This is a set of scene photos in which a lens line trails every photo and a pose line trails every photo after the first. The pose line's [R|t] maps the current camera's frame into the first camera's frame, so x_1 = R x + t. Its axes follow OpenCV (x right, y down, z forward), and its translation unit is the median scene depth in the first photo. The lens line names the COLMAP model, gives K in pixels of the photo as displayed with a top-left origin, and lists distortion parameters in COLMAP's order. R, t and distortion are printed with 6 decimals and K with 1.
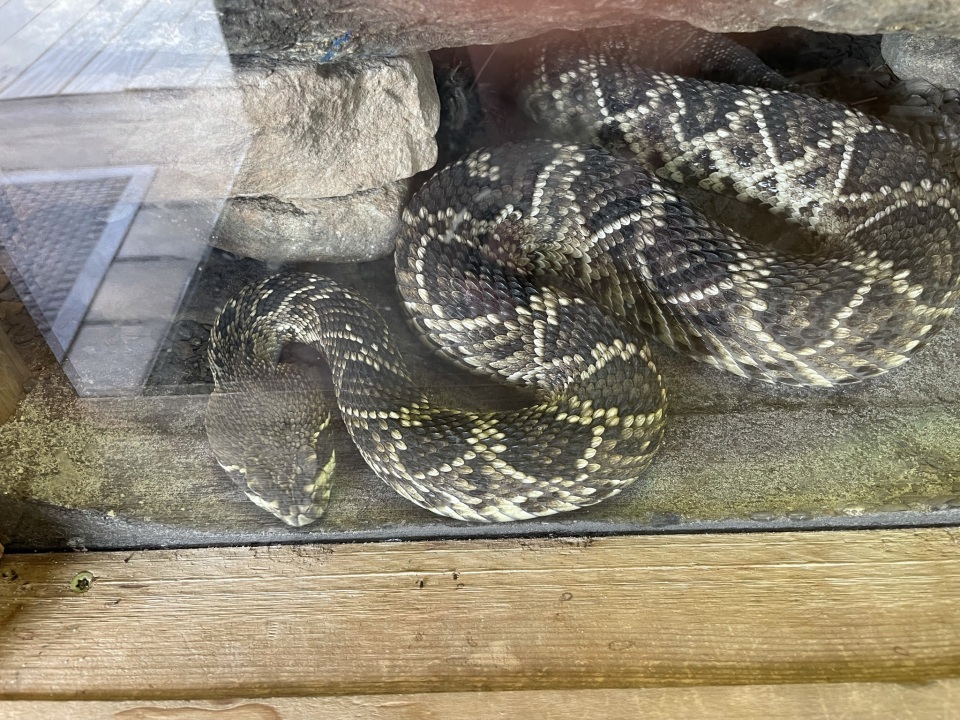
lens RADIAL K [[737.1, 0, 480.0], [0, 737.1, 360.0], [0, 0, 1]] dist [0.077663, -0.111617]
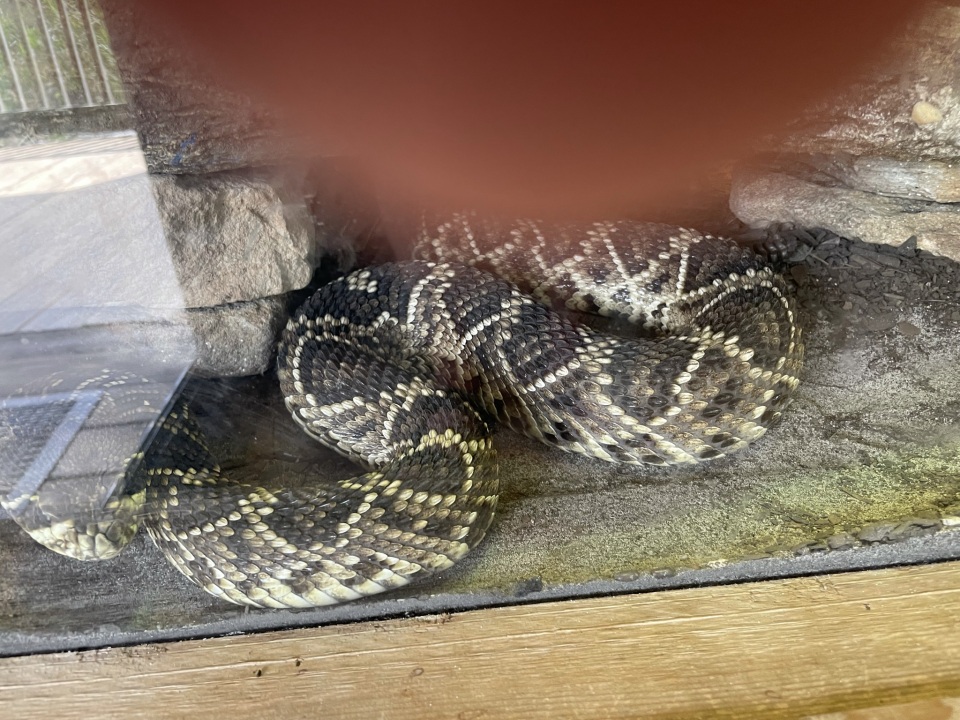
lens RADIAL K [[737.1, 0, 480.0], [0, 737.1, 360.0], [0, 0, 1]] dist [0.077663, -0.111617]
pose [[0.997508, -0.053984, 0.045415, 0.152378], [0.065397, 0.949040, -0.308295, 0.213622], [-0.026458, 0.310497, 0.950206, 0.006442]]
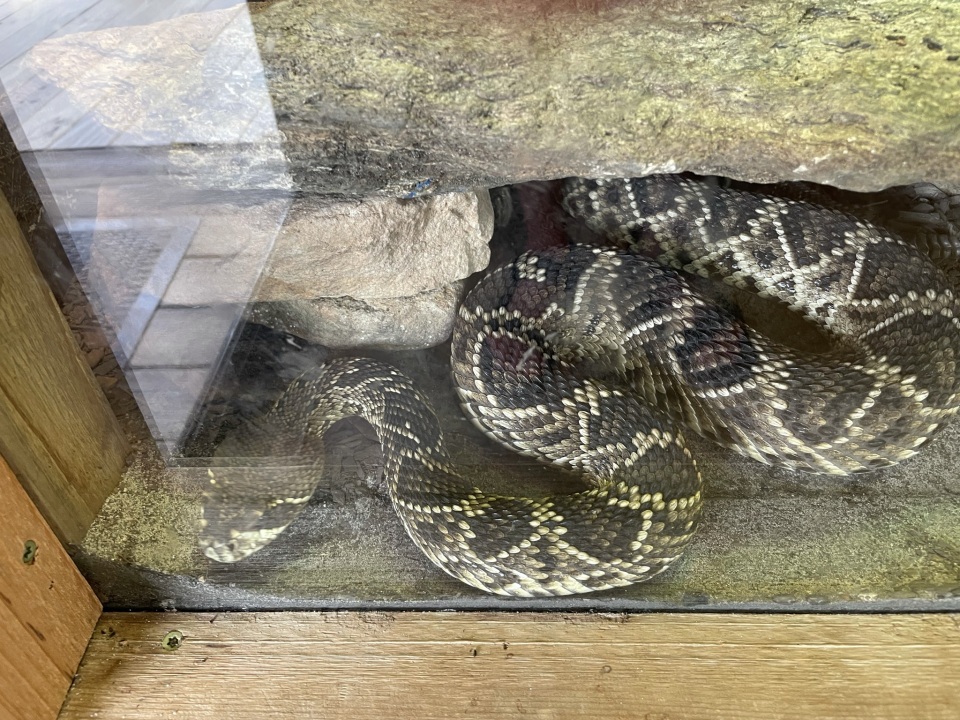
lens RADIAL K [[733.3, 0, 477.8], [0, 733.3, 348.6], [0, 0, 1]] dist [0.080274, -0.111522]
pose [[0.999440, 0.021685, -0.025503, -0.050583], [-0.023334, 0.997529, -0.066268, -0.071701], [0.024003, 0.066826, 0.997476, -0.124961]]
